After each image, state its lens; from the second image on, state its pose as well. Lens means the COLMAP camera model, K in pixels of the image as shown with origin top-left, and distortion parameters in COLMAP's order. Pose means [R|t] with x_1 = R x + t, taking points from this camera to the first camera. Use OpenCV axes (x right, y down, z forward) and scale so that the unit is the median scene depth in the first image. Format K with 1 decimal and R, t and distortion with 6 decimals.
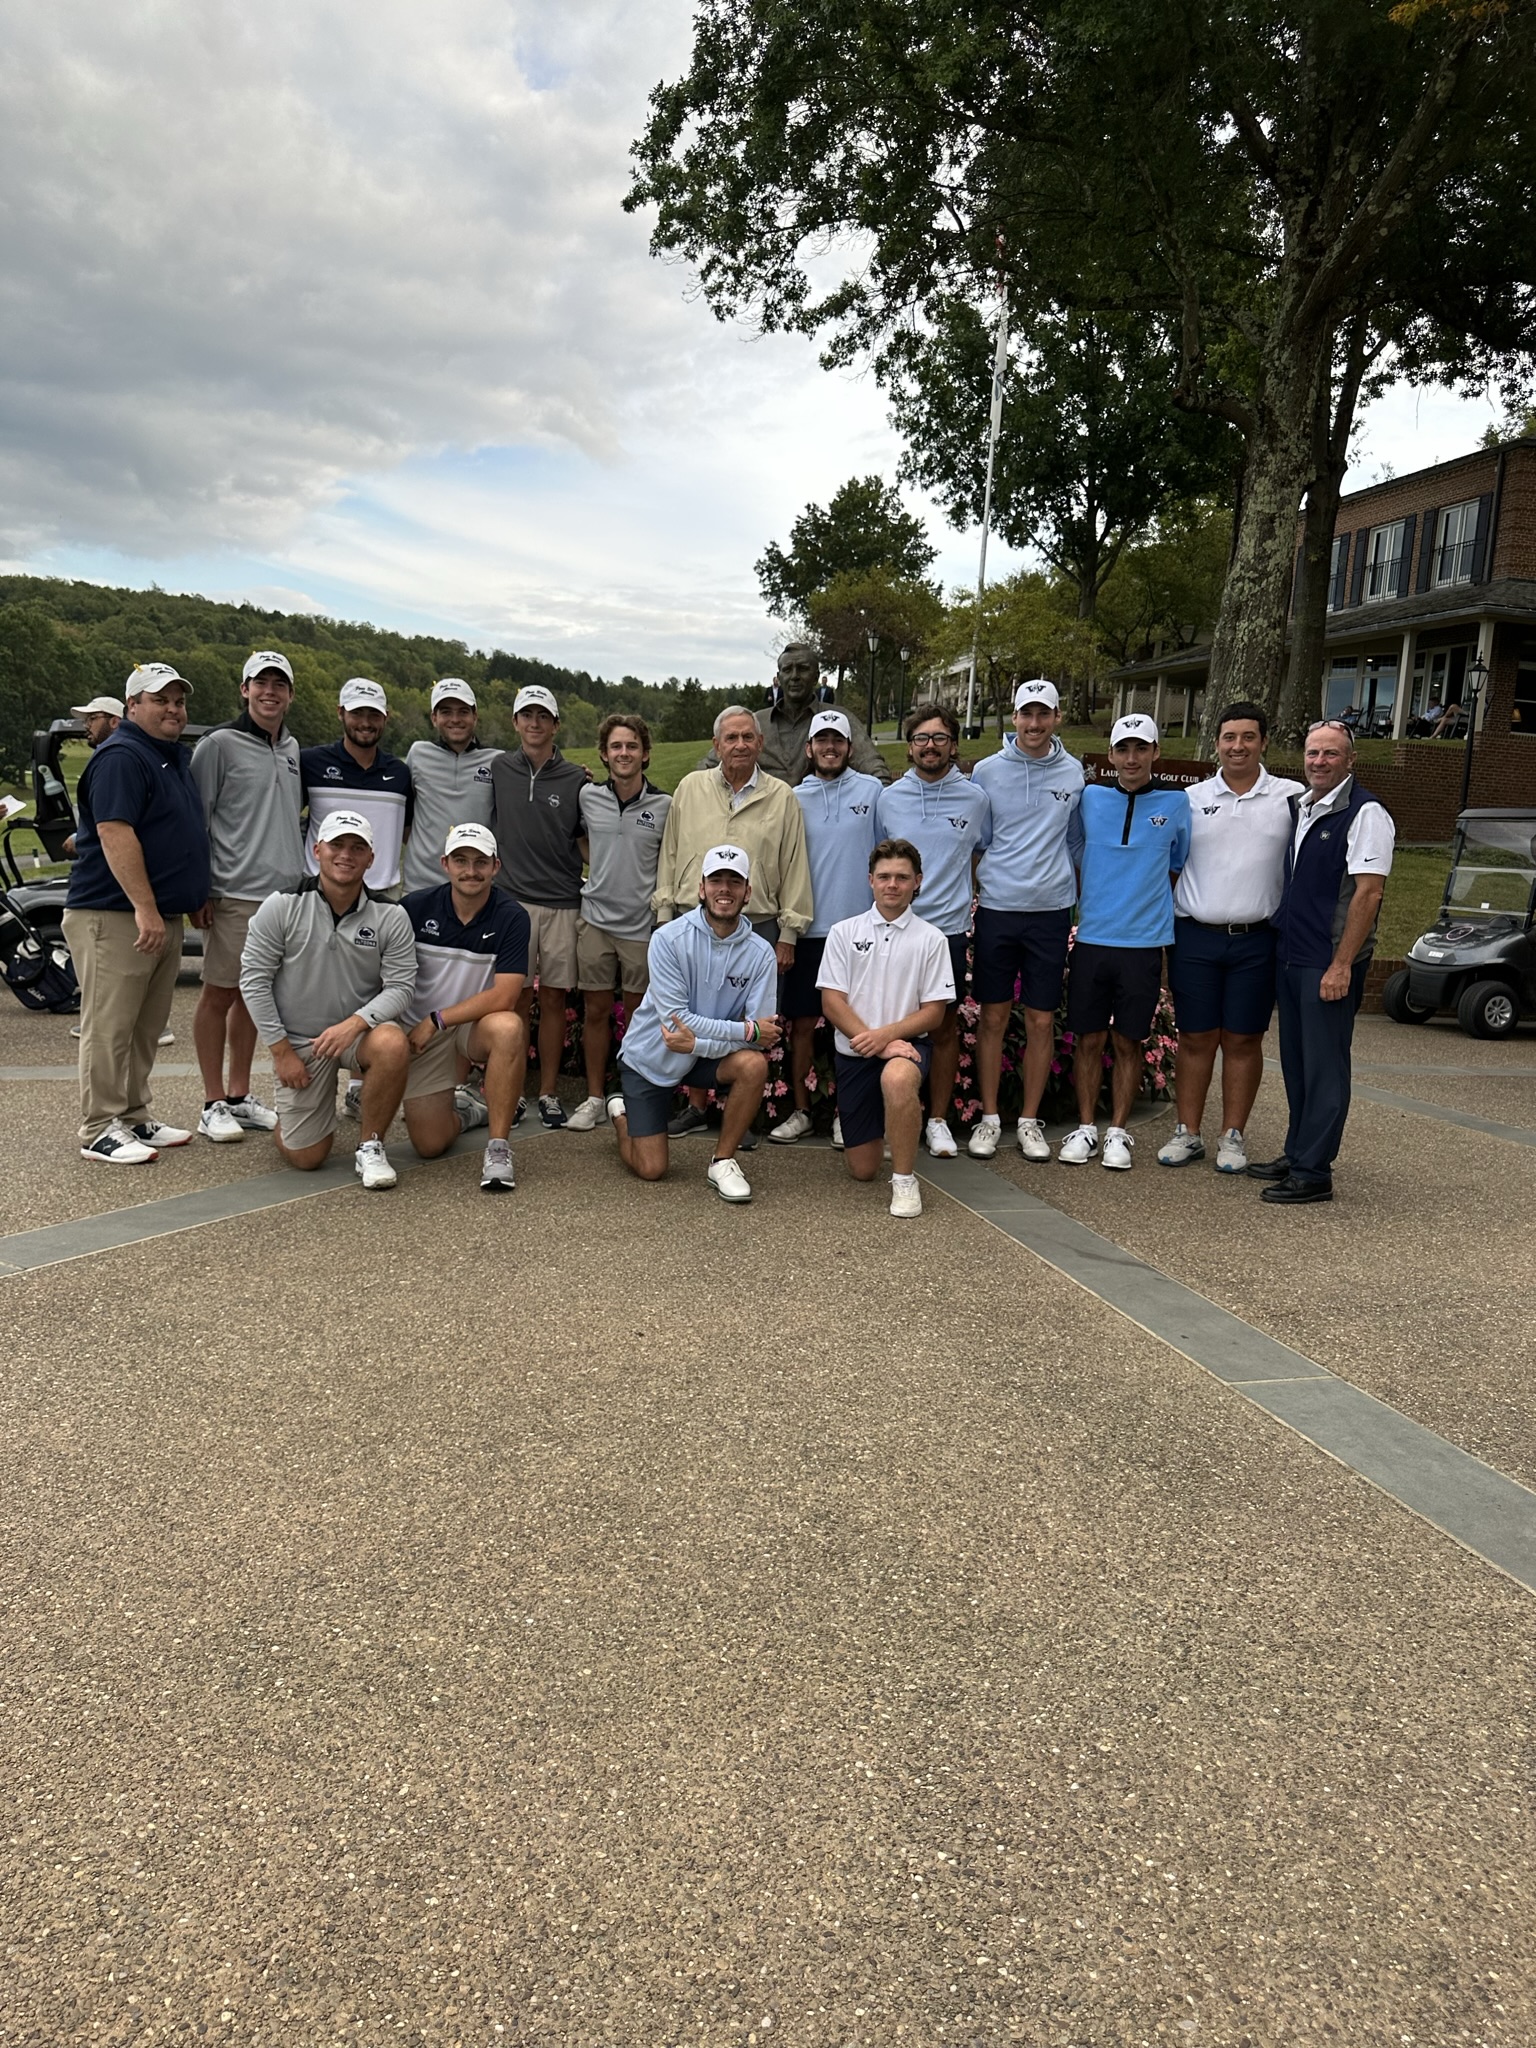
lens RADIAL K [[1464.9, 0, 769.8], [0, 1464.9, 1032.5], [0, 0, 1]] dist [0.048248, -0.087189]
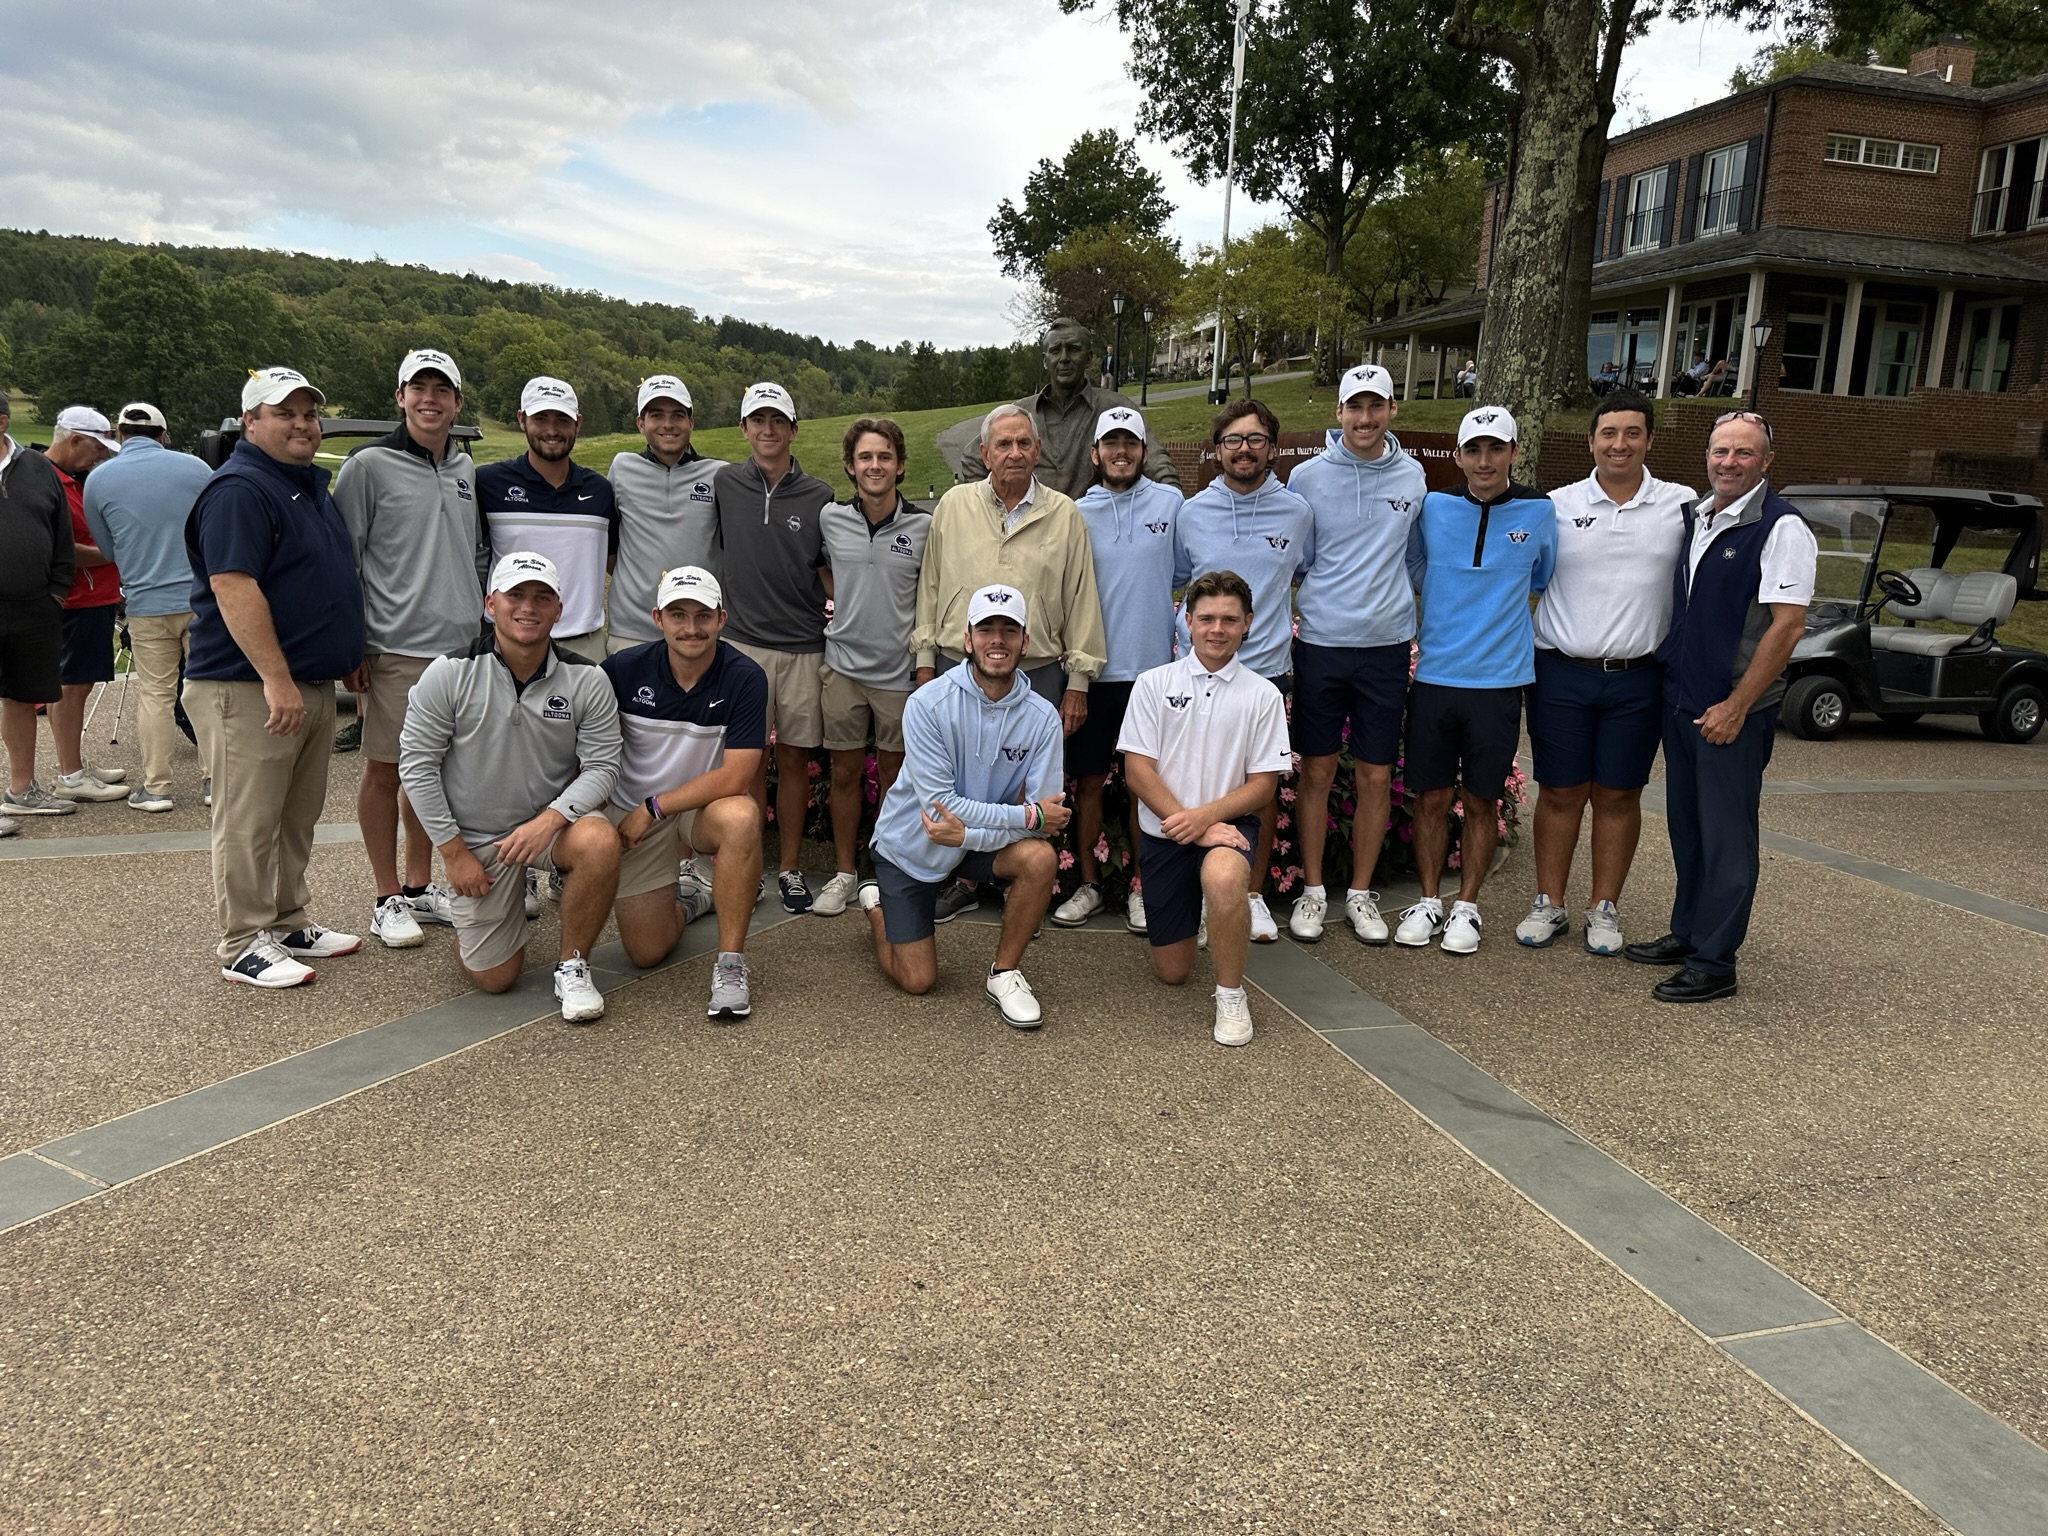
lens RADIAL K [[1460.3, 0, 1015.3], [0, 1460.3, 765.9], [0, 0, 1]] dist [0.008511, -0.010012]
pose [[0.999830, -0.018095, 0.003509, -0.006627], [0.017906, 0.998689, 0.047953, -0.016009], [-0.004372, -0.047882, 0.998843, 0.047332]]
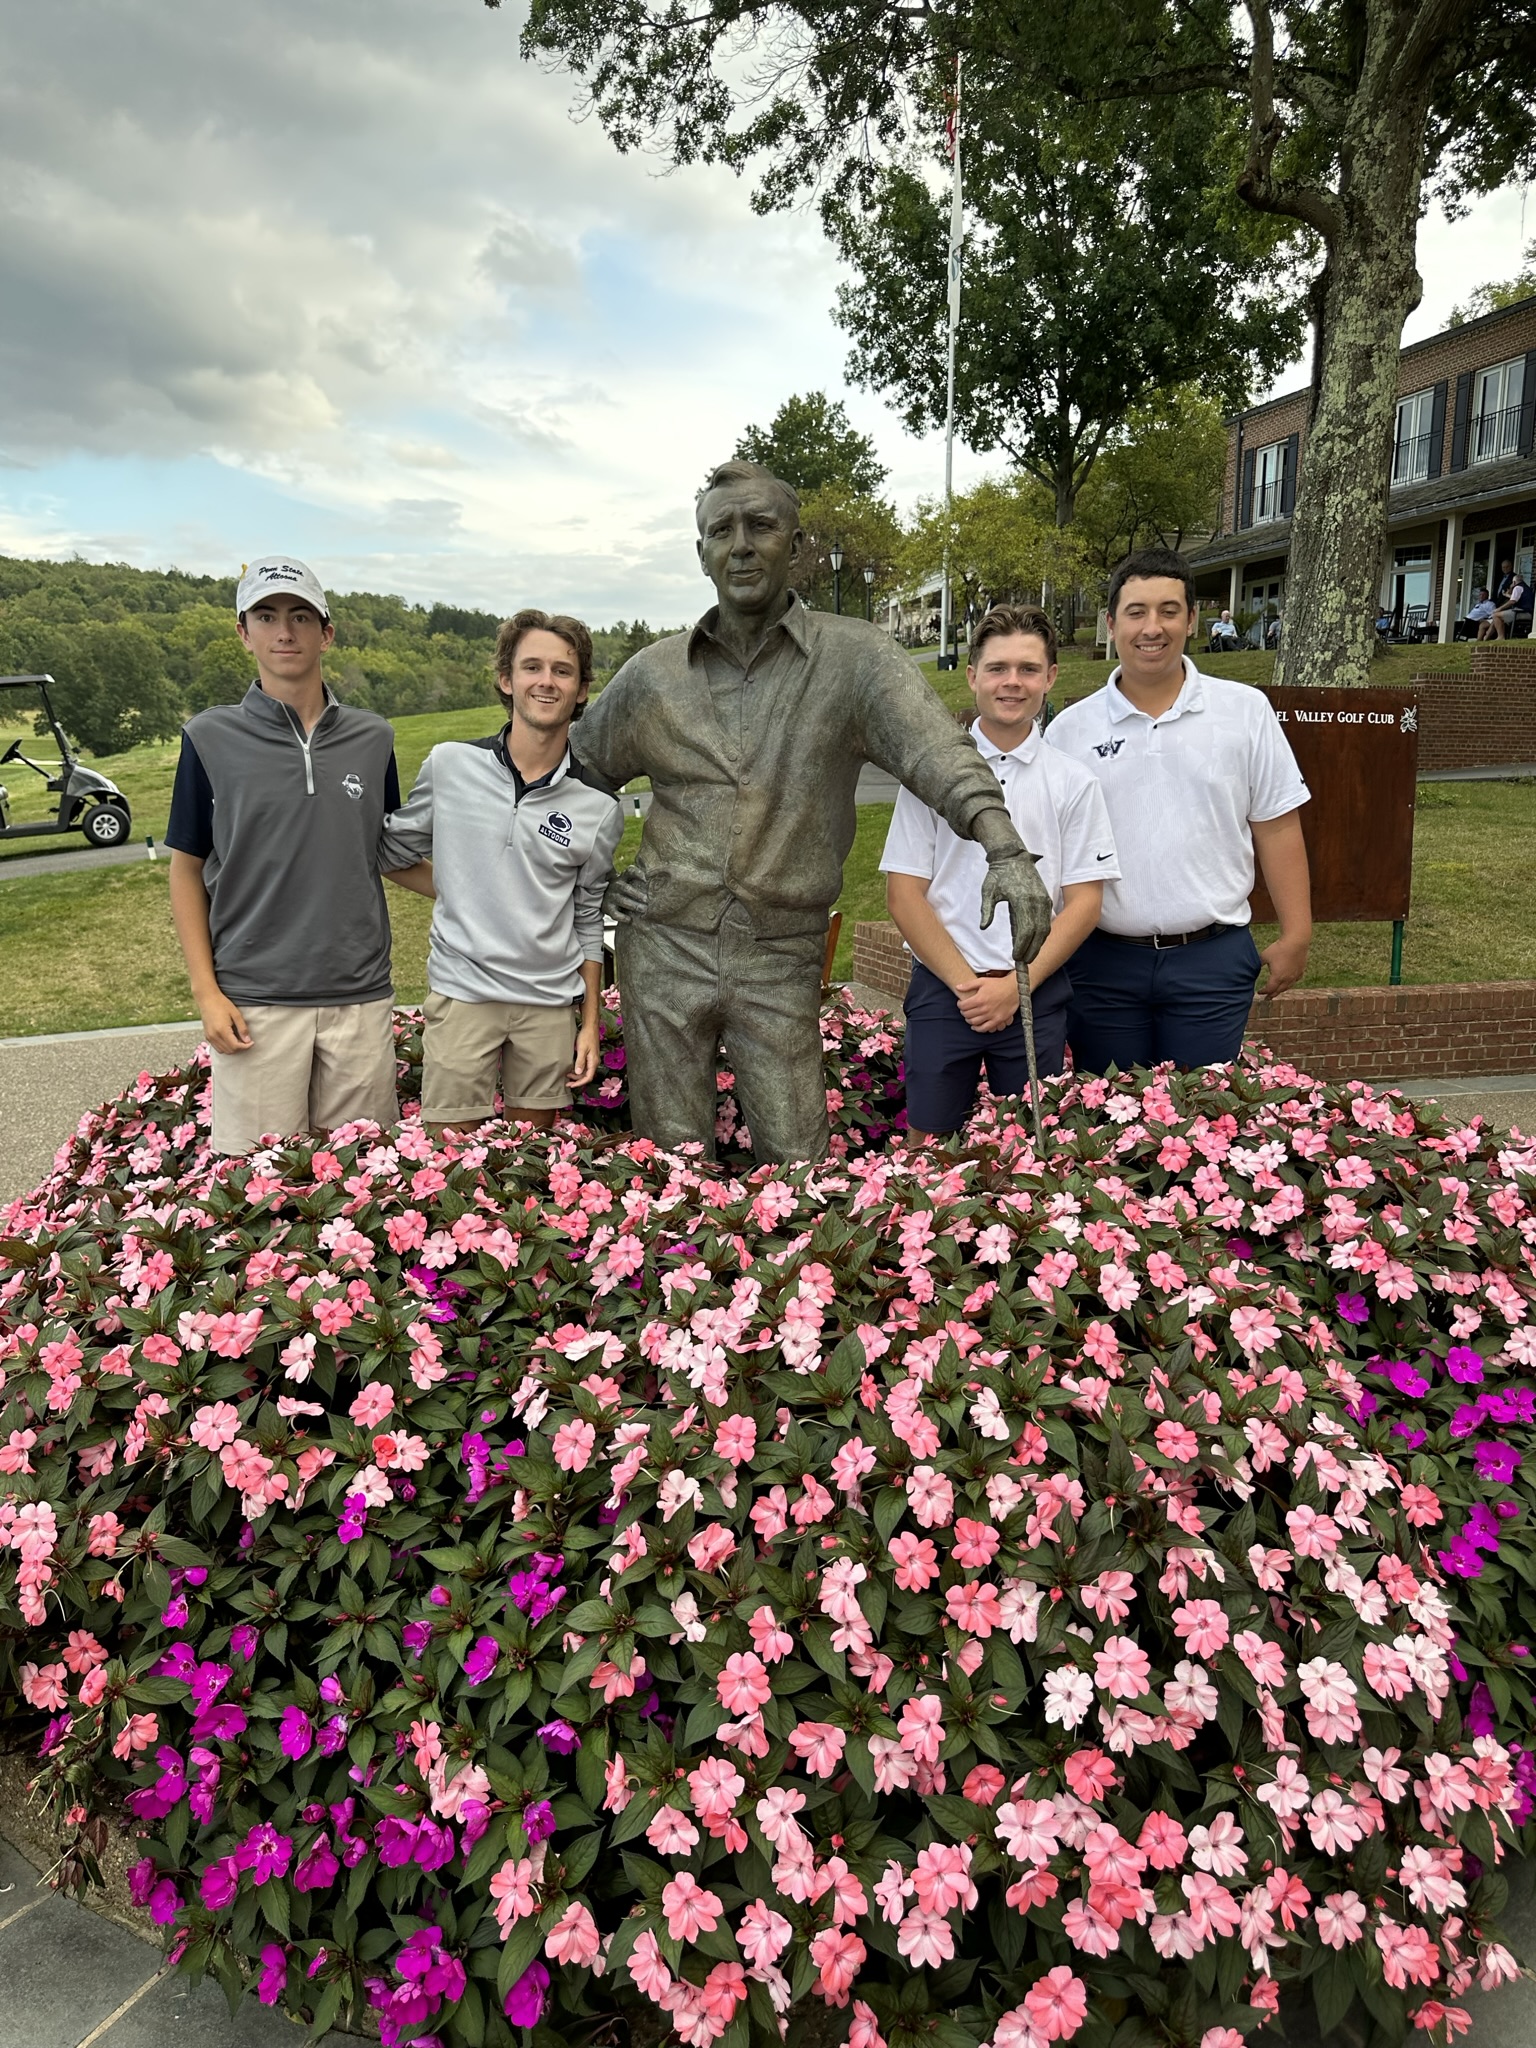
lens RADIAL K [[1439.3, 0, 785.9], [0, 1439.3, 1032.2], [0, 0, 1]] dist [0.015344, -0.020289]
pose [[0.997653, -0.063131, 0.026527, 0.003678], [0.061883, 0.997046, 0.045502, -0.045281], [-0.029321, -0.043753, 0.998612, 0.211023]]
